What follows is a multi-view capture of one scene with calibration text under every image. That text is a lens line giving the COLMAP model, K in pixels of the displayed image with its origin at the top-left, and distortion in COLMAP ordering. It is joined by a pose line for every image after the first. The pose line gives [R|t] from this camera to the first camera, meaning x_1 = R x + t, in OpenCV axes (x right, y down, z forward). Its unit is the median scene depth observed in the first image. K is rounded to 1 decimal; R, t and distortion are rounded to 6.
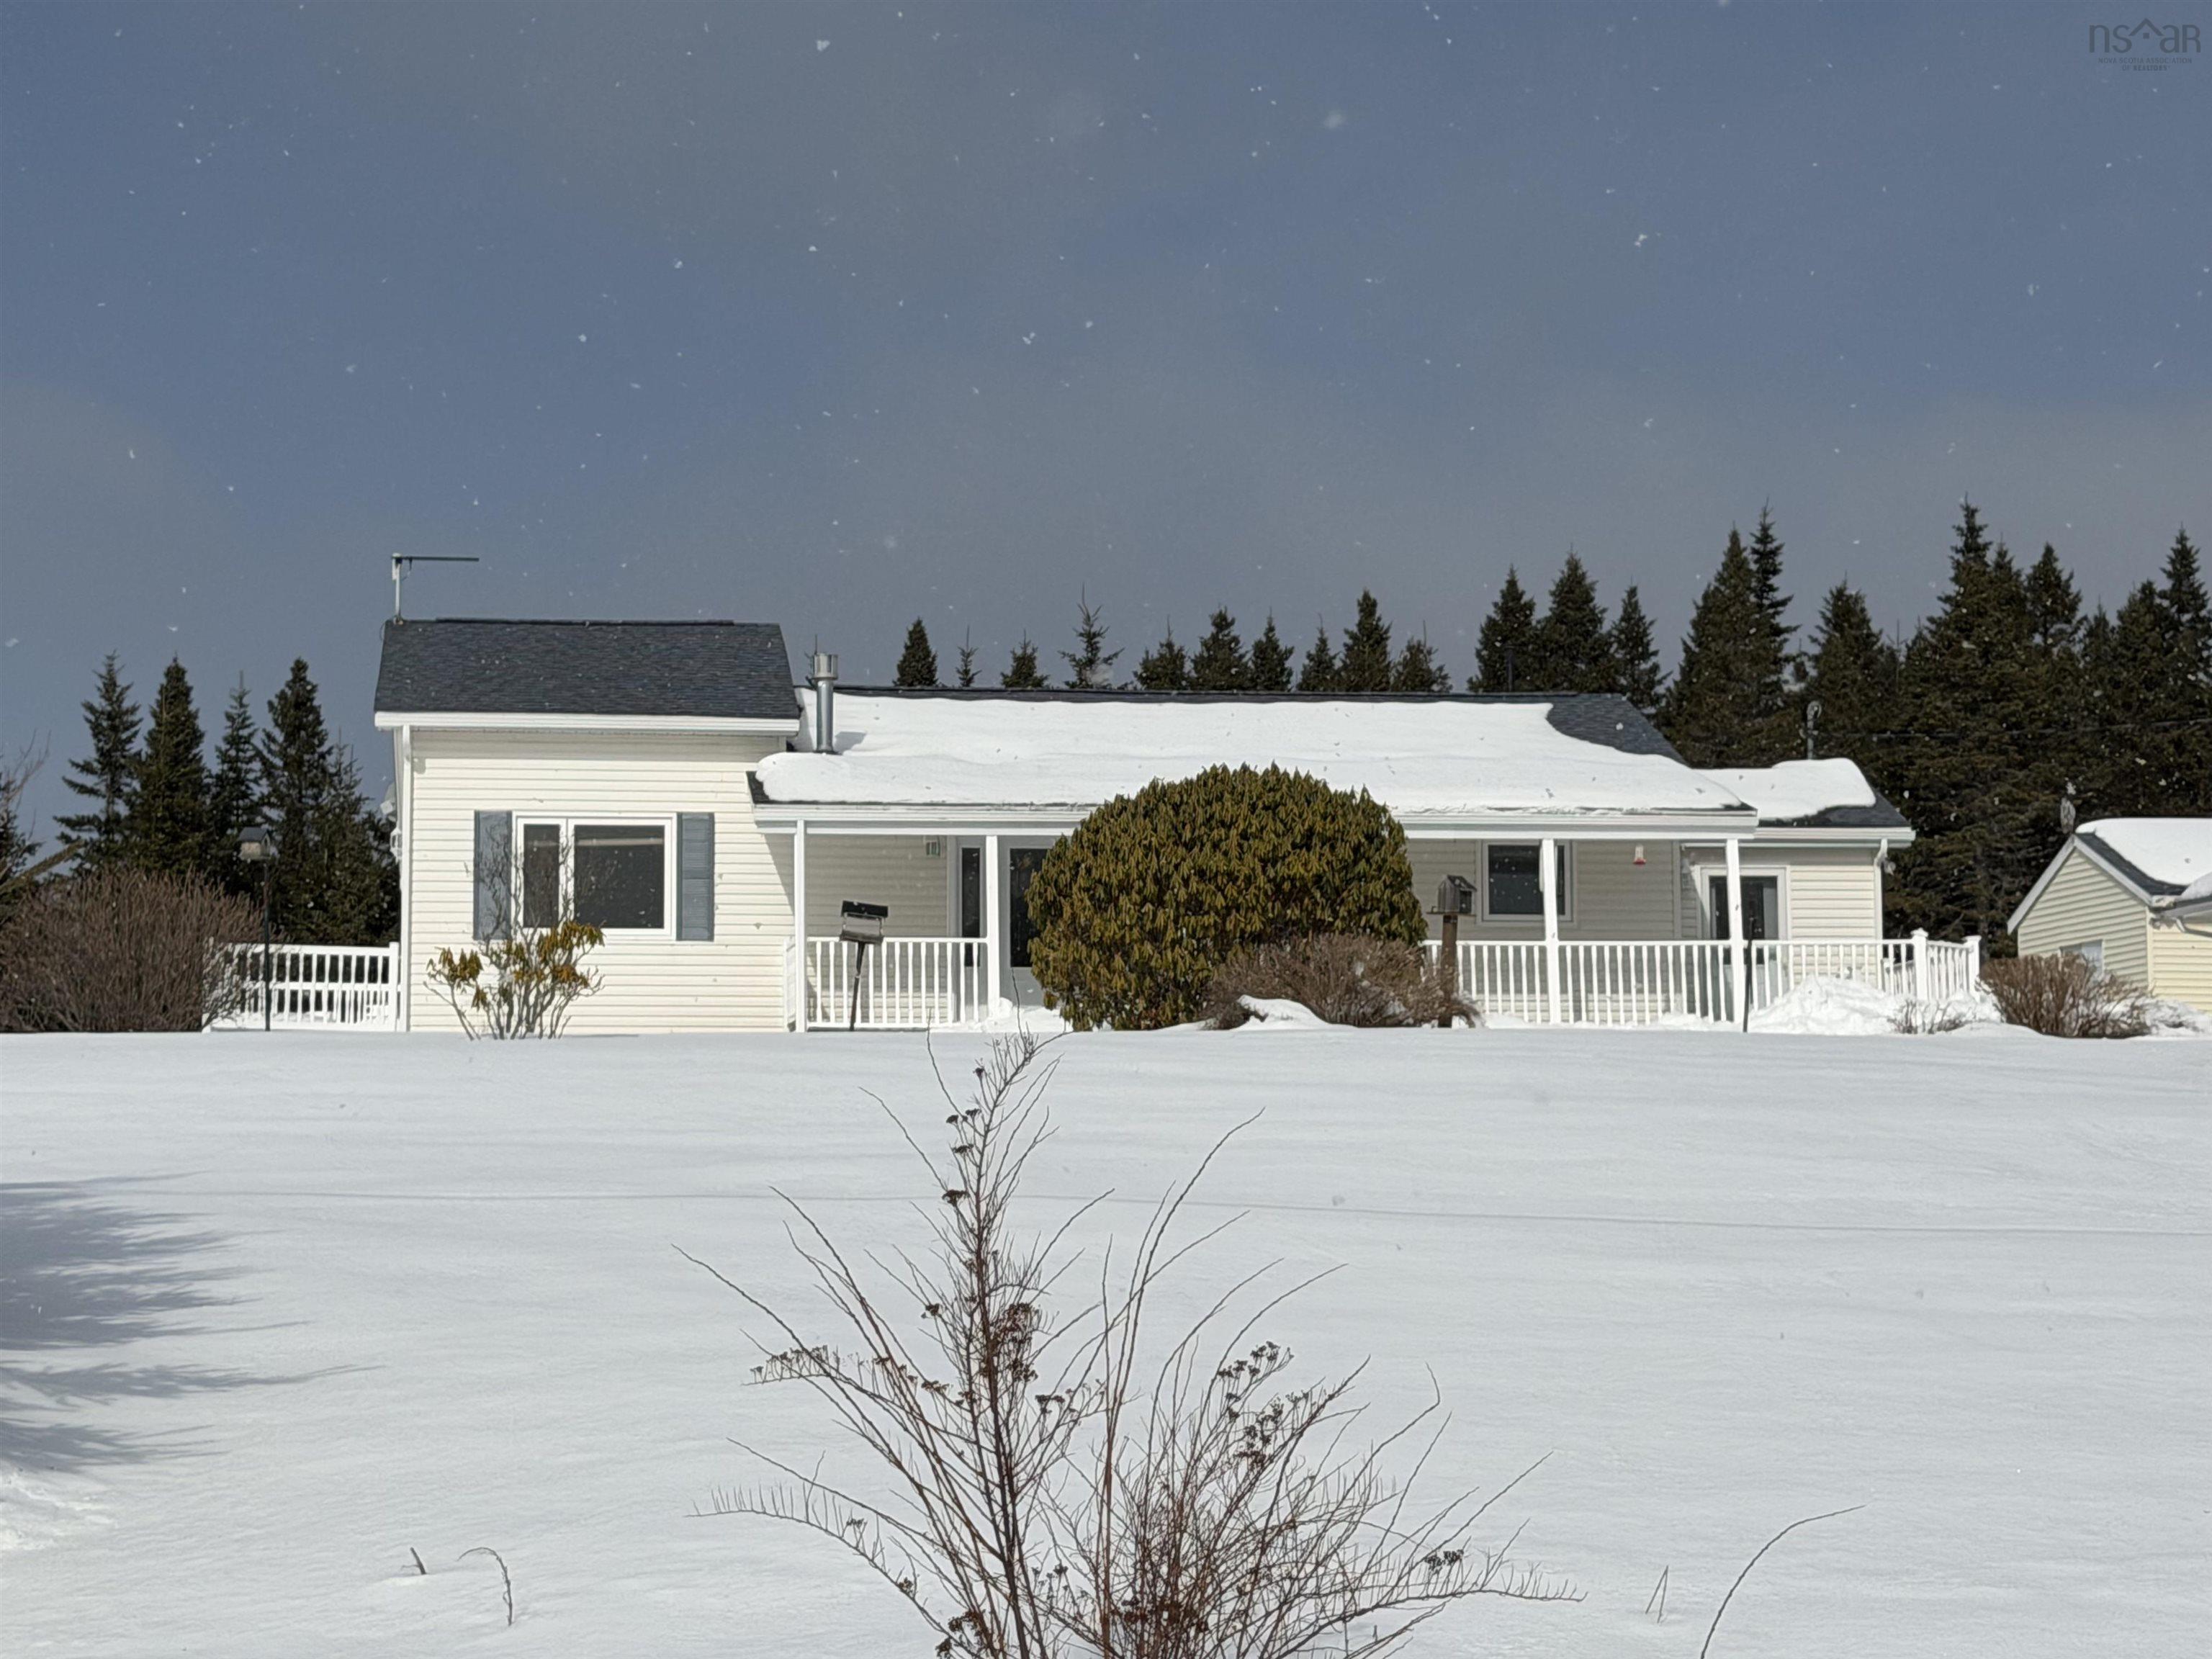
lens RADIAL K [[4674.7, 0, 1107.5], [0, 4674.7, 830.4], [0, 0, 1]] dist [0.117282, 0.000000]
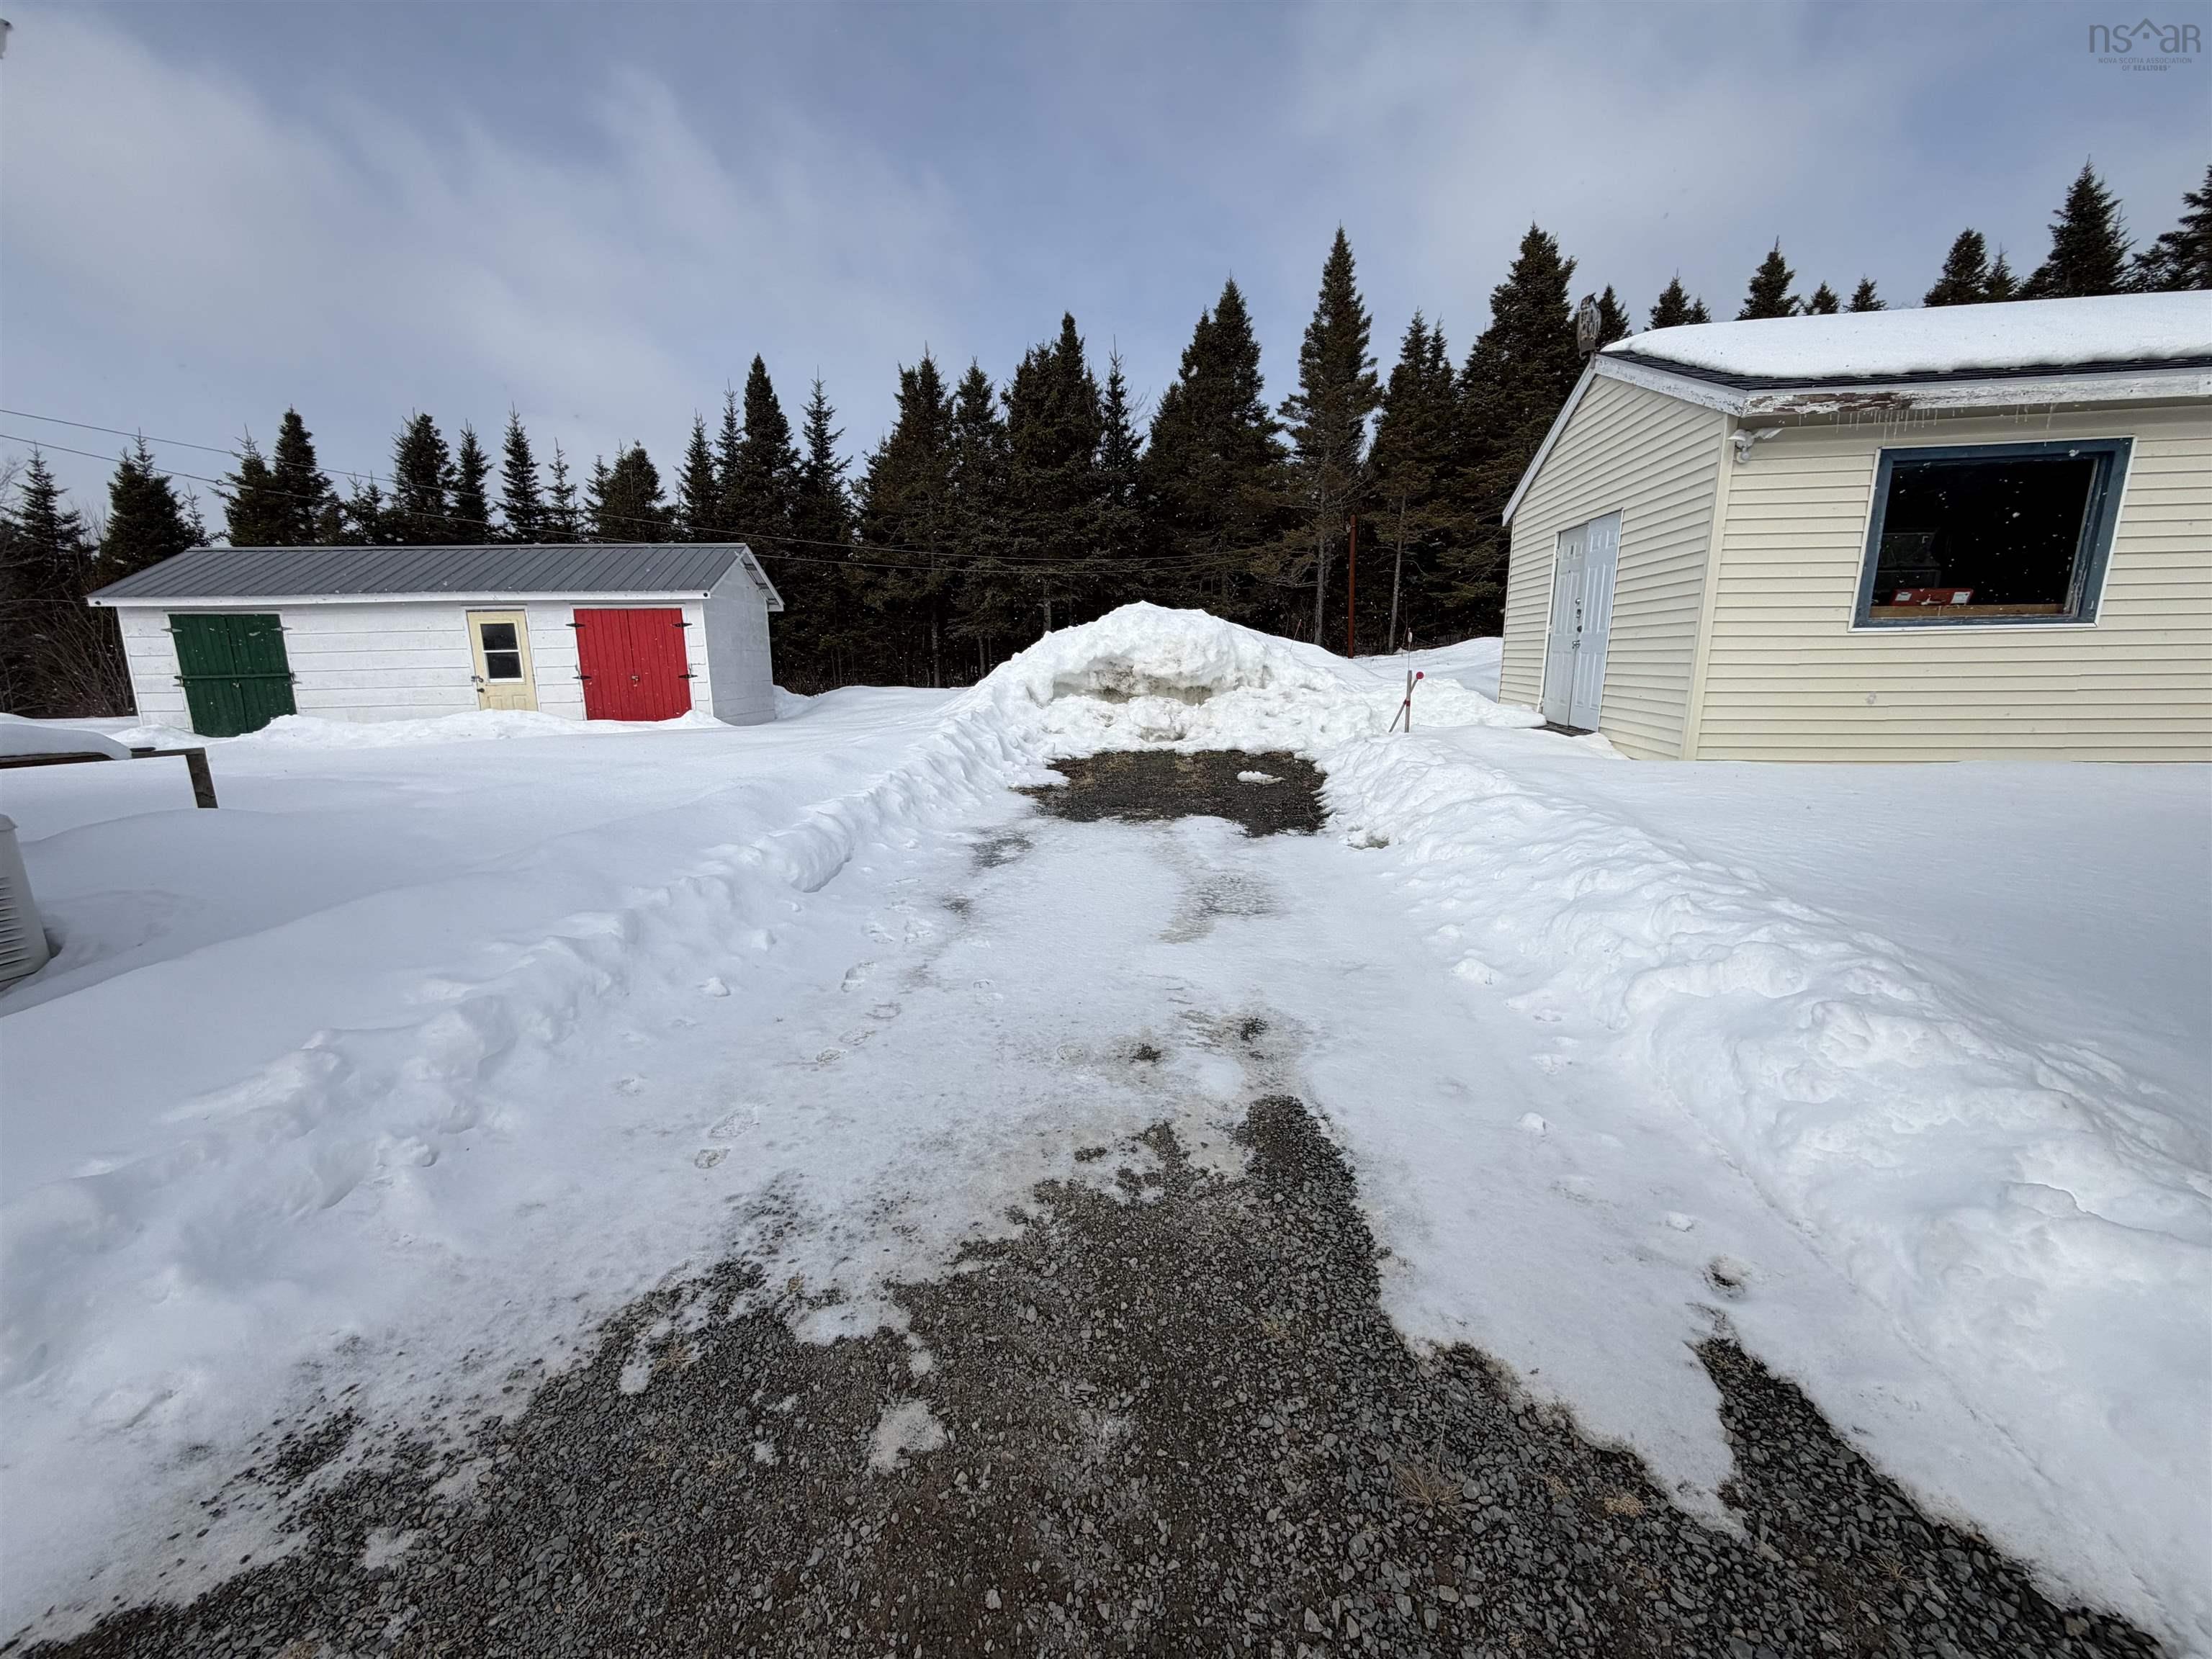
lens RADIAL K [[876.8, 0, 1102.0], [0, 876.8, 836.9], [0, 0, 1]] dist [-0.009667, -0.000611]
pose [[0.954623, 0.056959, -0.292319, 0.247769], [0.032060, 0.956182, 0.291013, 0.039910], [0.296086, -0.287179, 0.910967, 1.172226]]
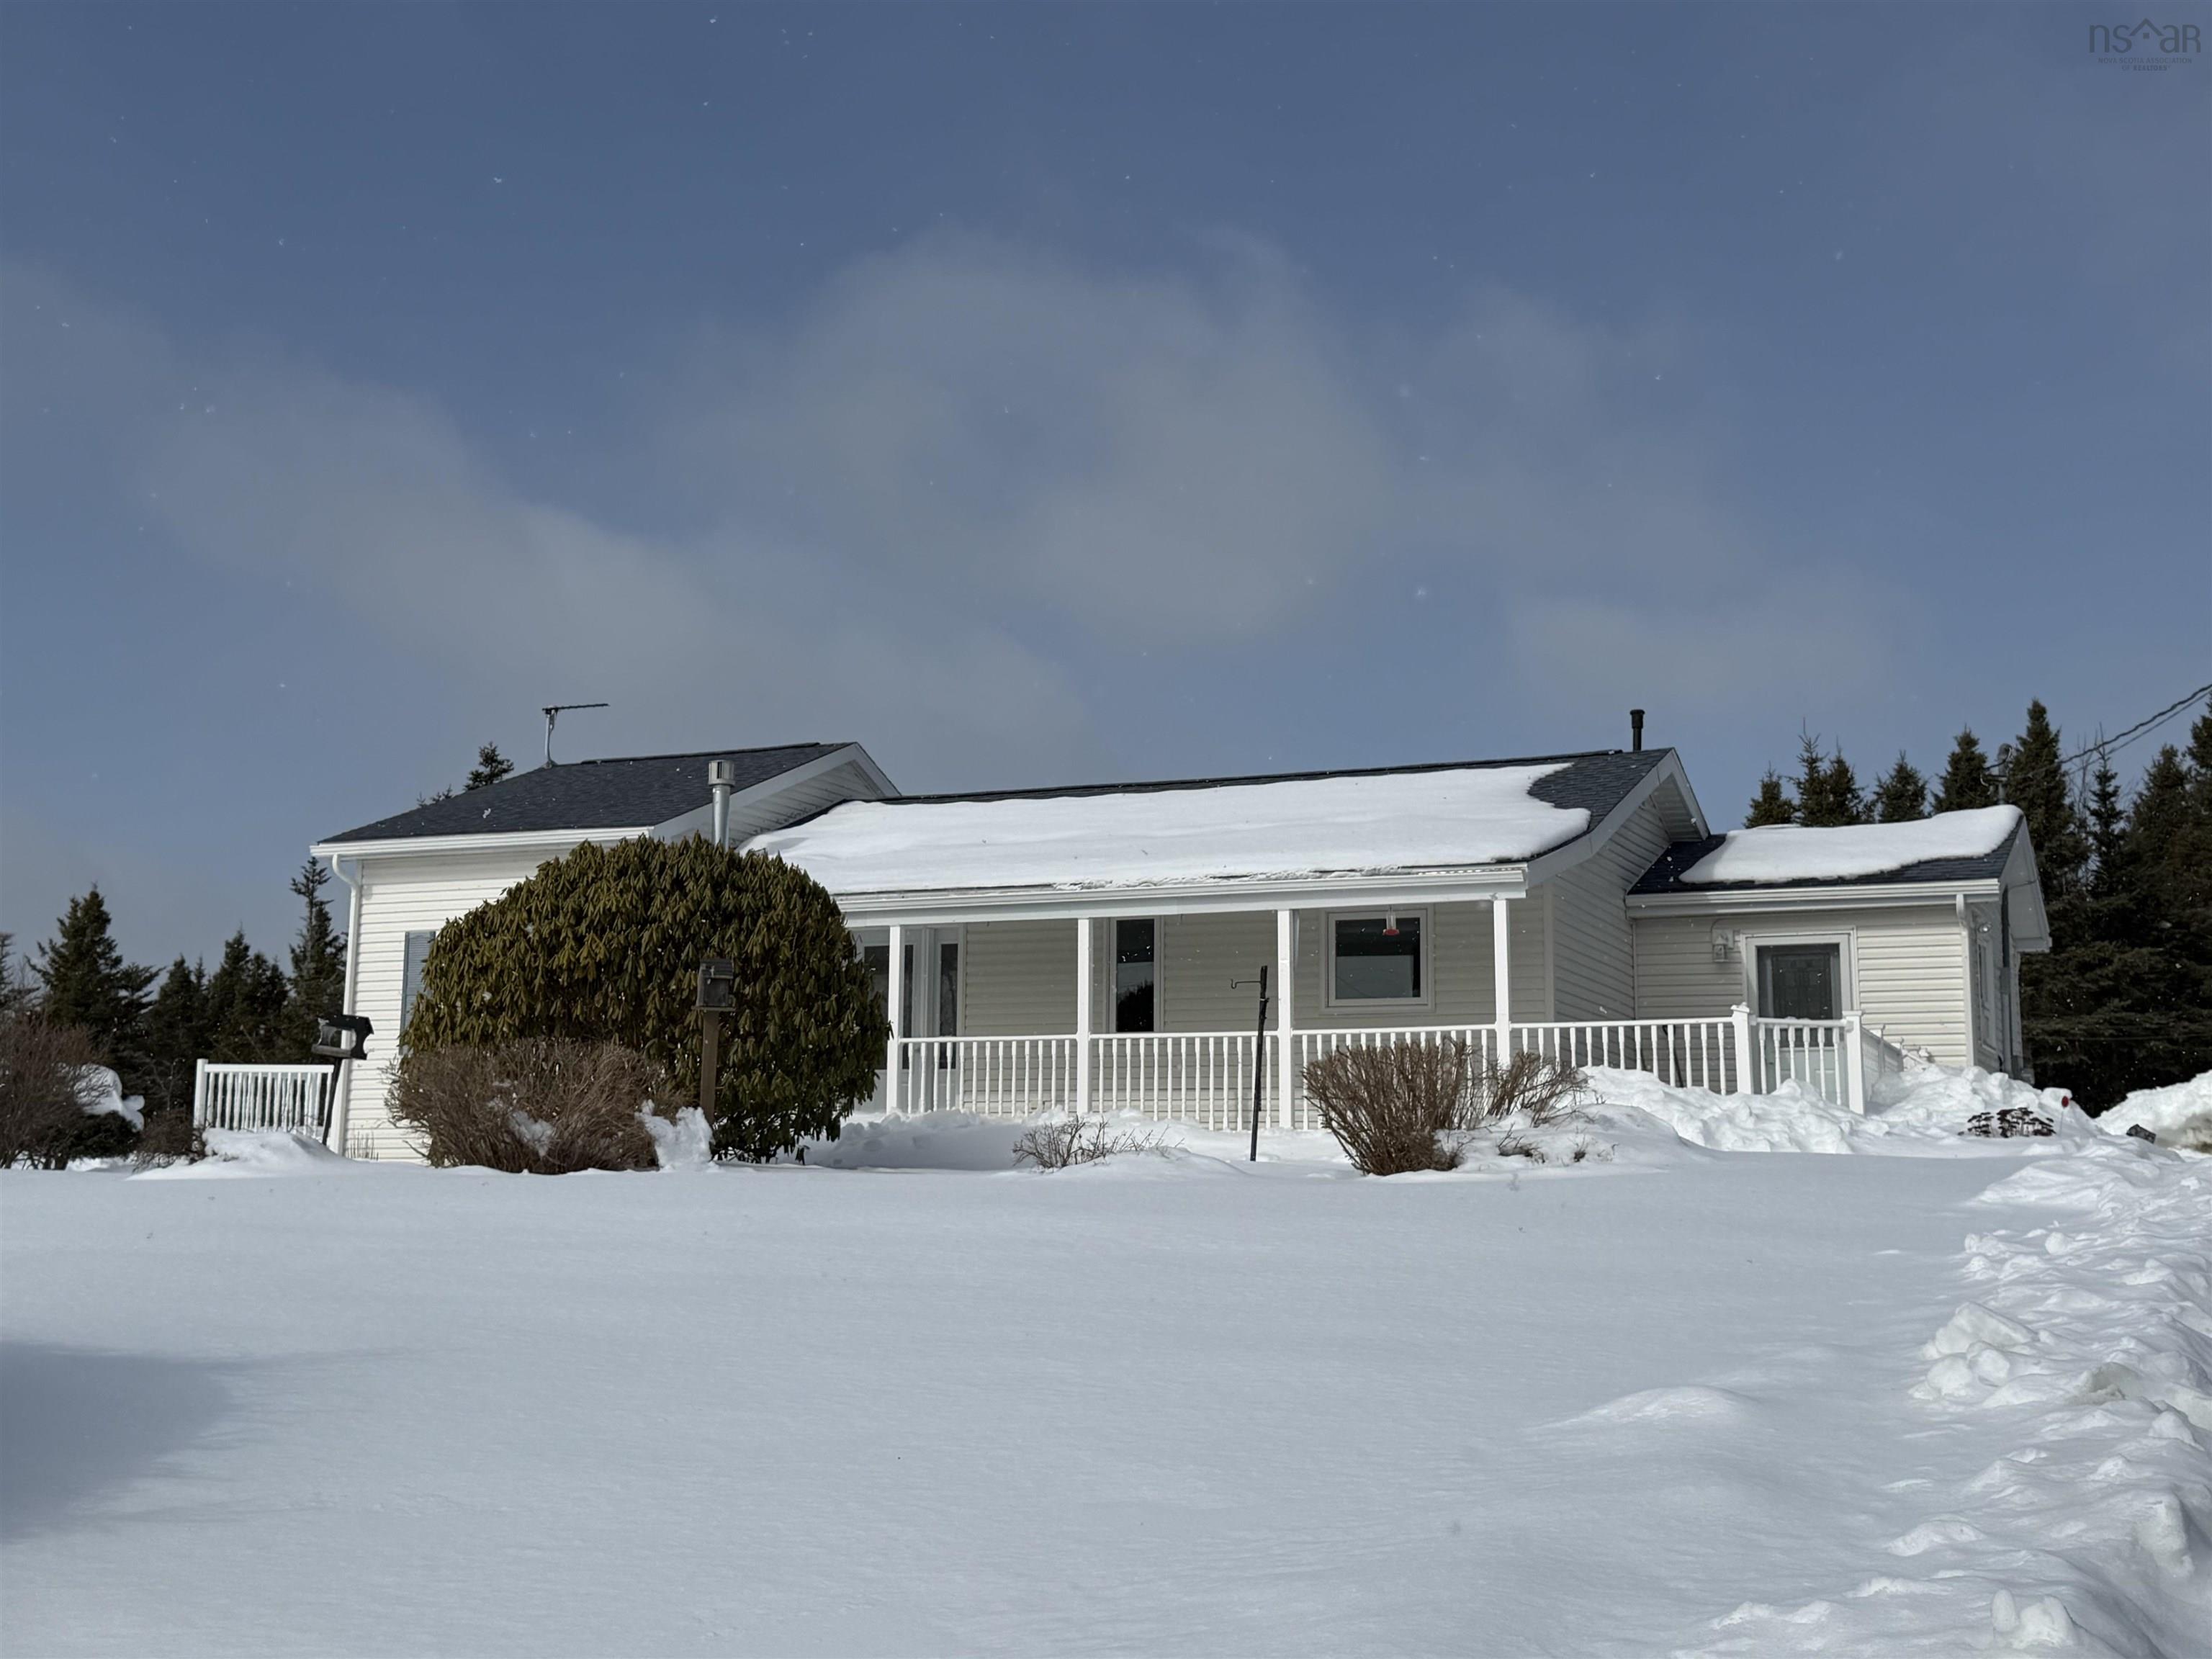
lens RADIAL K [[2663.8, 0, 1085.7], [0, 2663.8, 818.4], [0, 0, 1]] dist [0.084028, 0.000000]
pose [[0.853480, -0.065091, -0.517044, 0.311459], [0.037186, 0.997246, -0.064162, 0.014899], [0.519797, 0.035535, 0.853551, 0.560884]]
